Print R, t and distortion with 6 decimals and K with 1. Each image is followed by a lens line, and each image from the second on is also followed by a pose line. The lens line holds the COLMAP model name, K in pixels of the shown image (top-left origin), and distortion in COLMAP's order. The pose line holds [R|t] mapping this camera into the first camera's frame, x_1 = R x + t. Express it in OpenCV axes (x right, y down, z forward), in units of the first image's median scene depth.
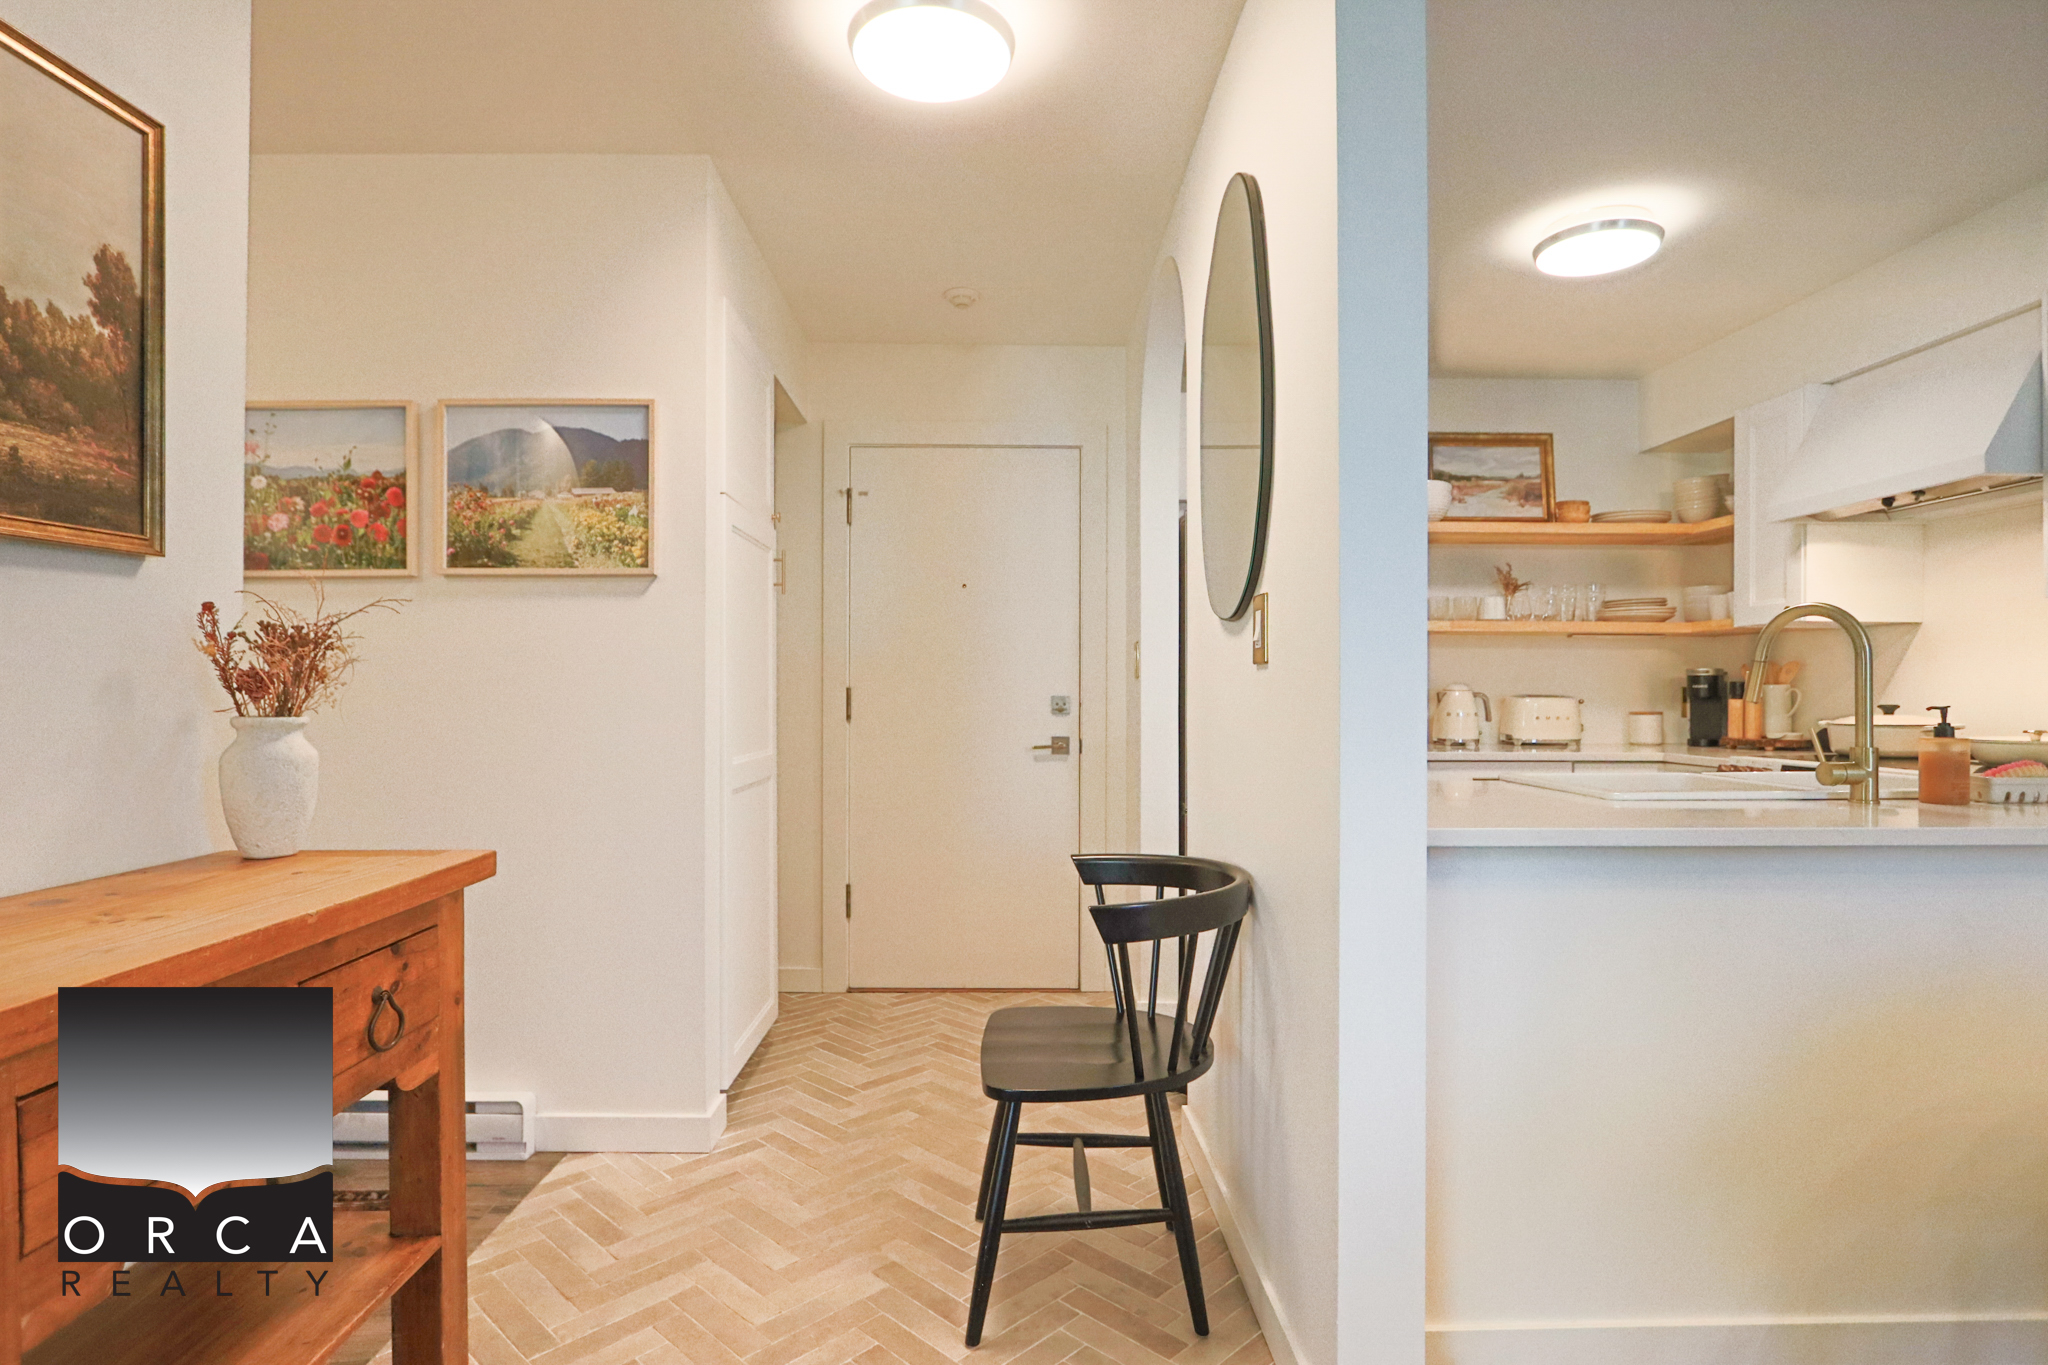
lens RADIAL K [[1047.1, 0, 1008.4], [0, 1047.1, 694.4], [0, 0, 1]] dist [-0.015749, 0.001294]
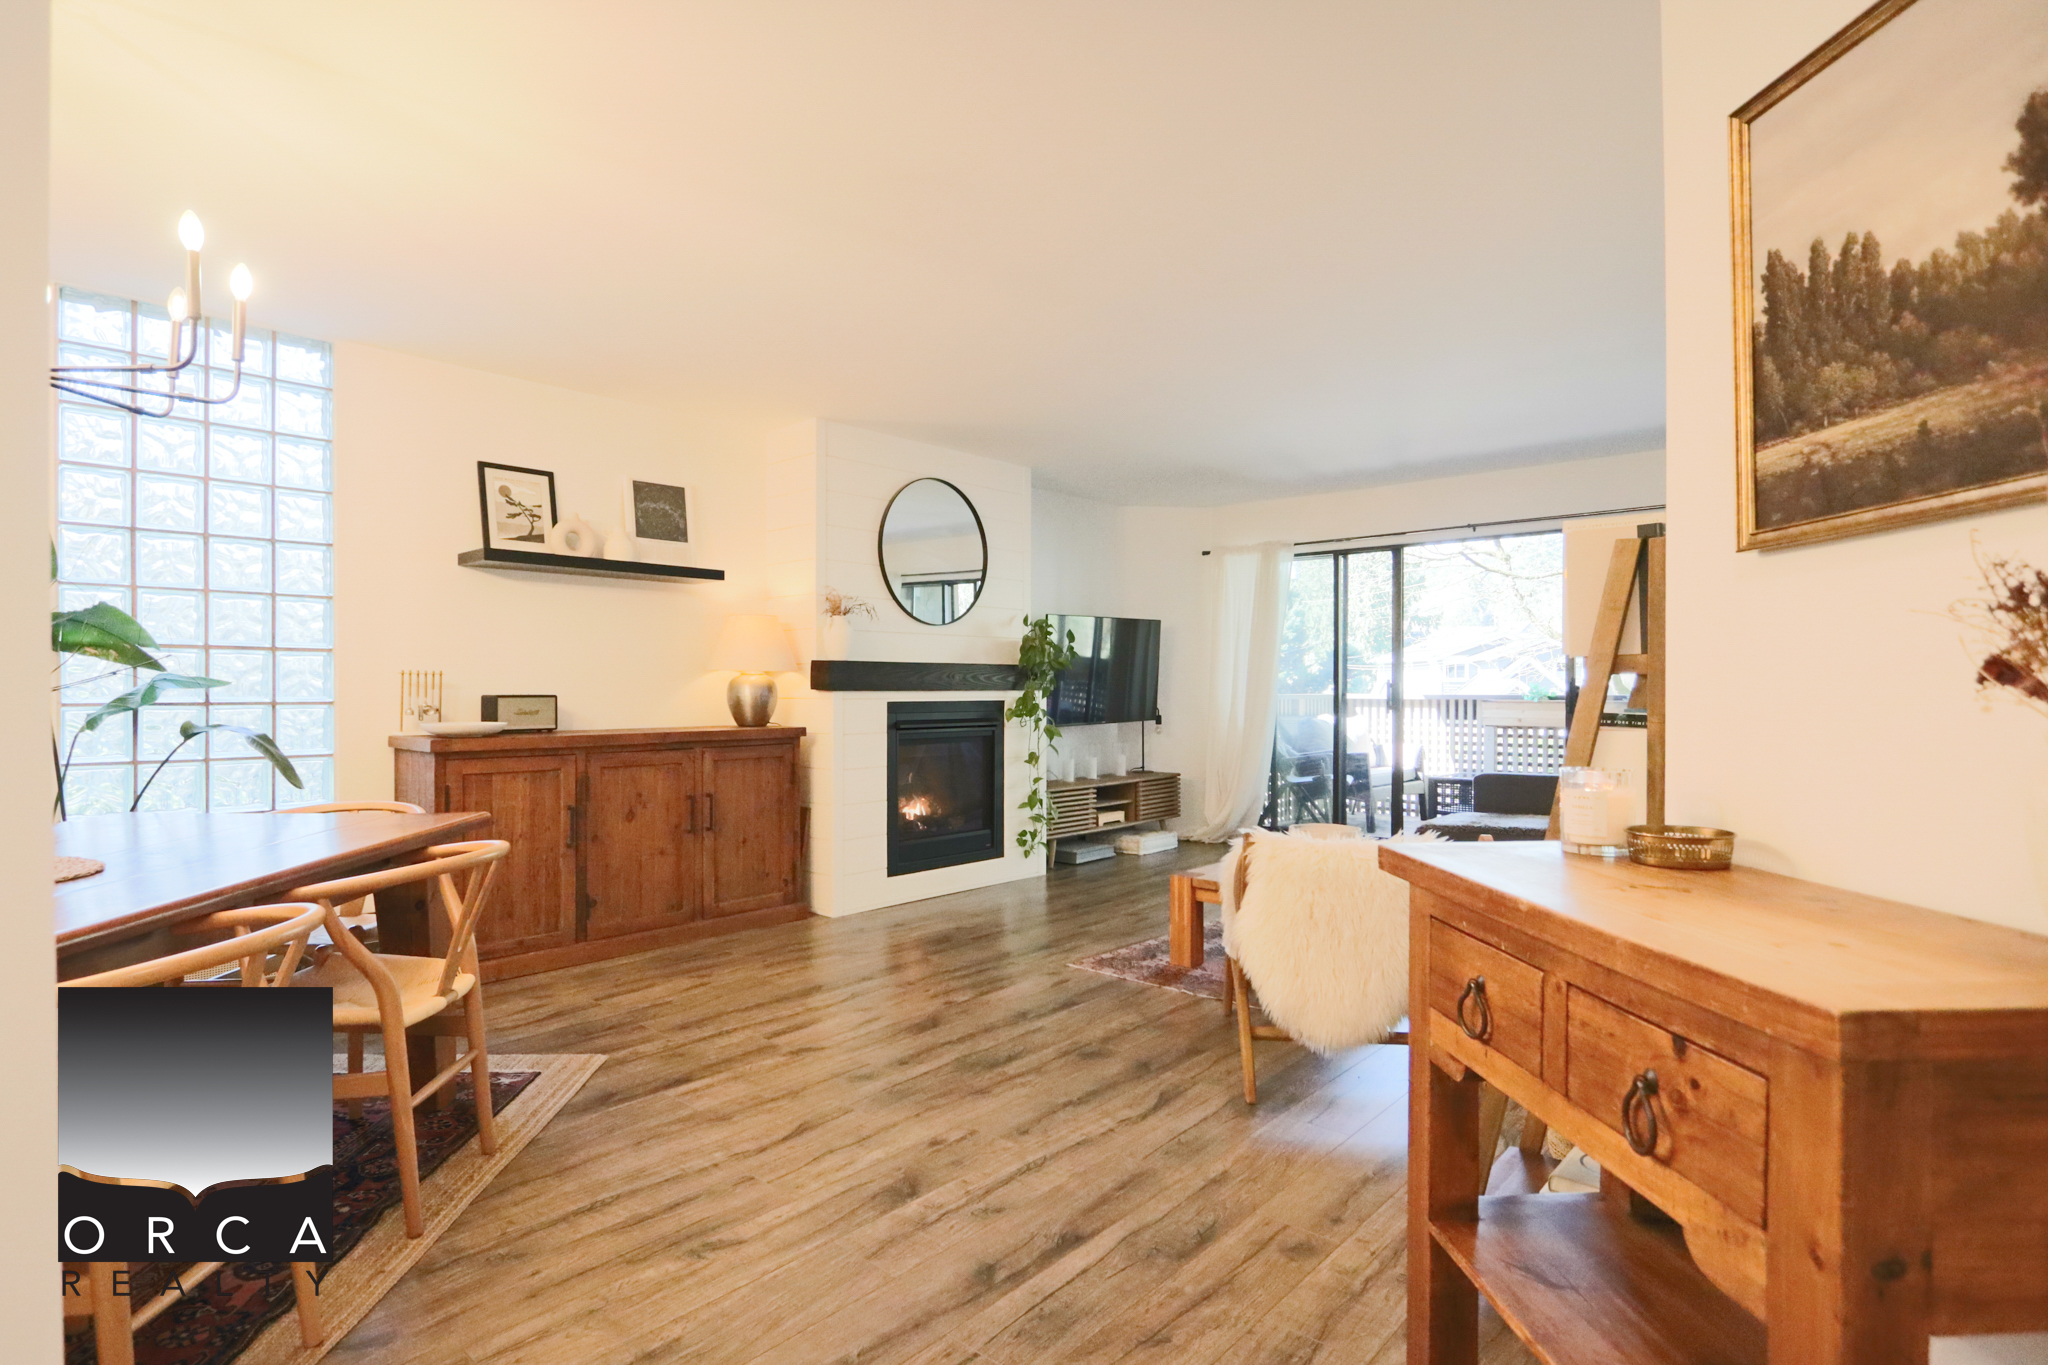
lens RADIAL K [[1047.1, 0, 1013.0], [0, 1047.1, 690.6], [0, 0, 1]] dist [-0.015749, 0.001294]
pose [[-0.999294, -0.000677, -0.037576, -0.038115], [-0.000805, 0.999994, 0.003406, -0.000458], [0.037573, 0.003434, -0.999288, 0.636481]]
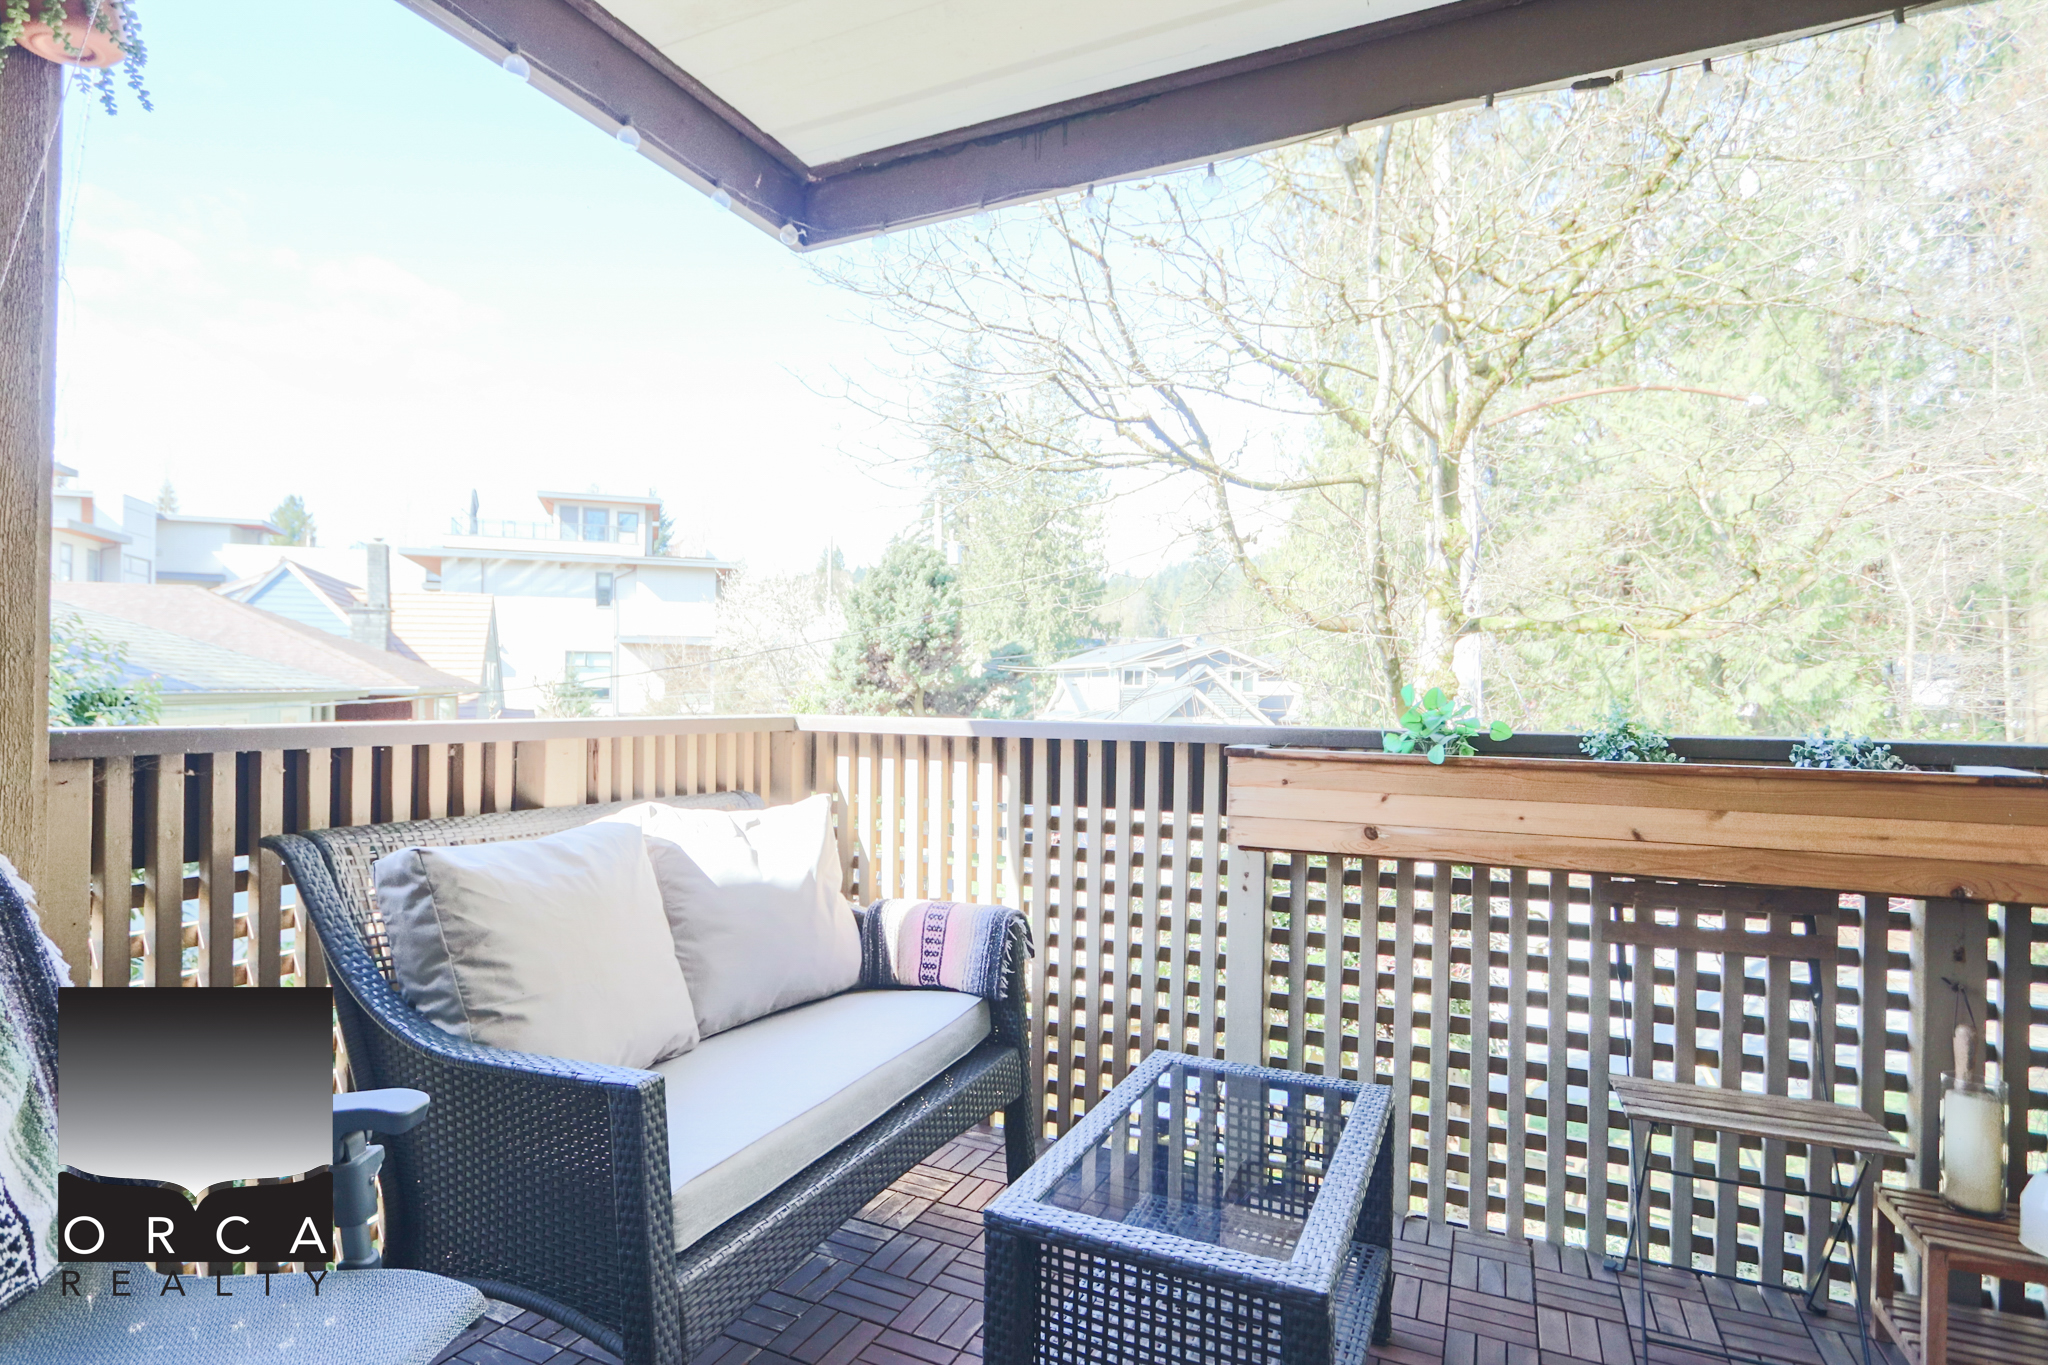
lens RADIAL K [[1047.1, 0, 992.4], [0, 1047.1, 692.0], [0, 0, 1]] dist [-0.015749, 0.001294]
pose [[-0.953814, -0.012524, -0.300137, -0.946504], [-0.012745, 0.999918, -0.001221, -0.003196], [0.300128, 0.002661, -0.953895, -1.306386]]
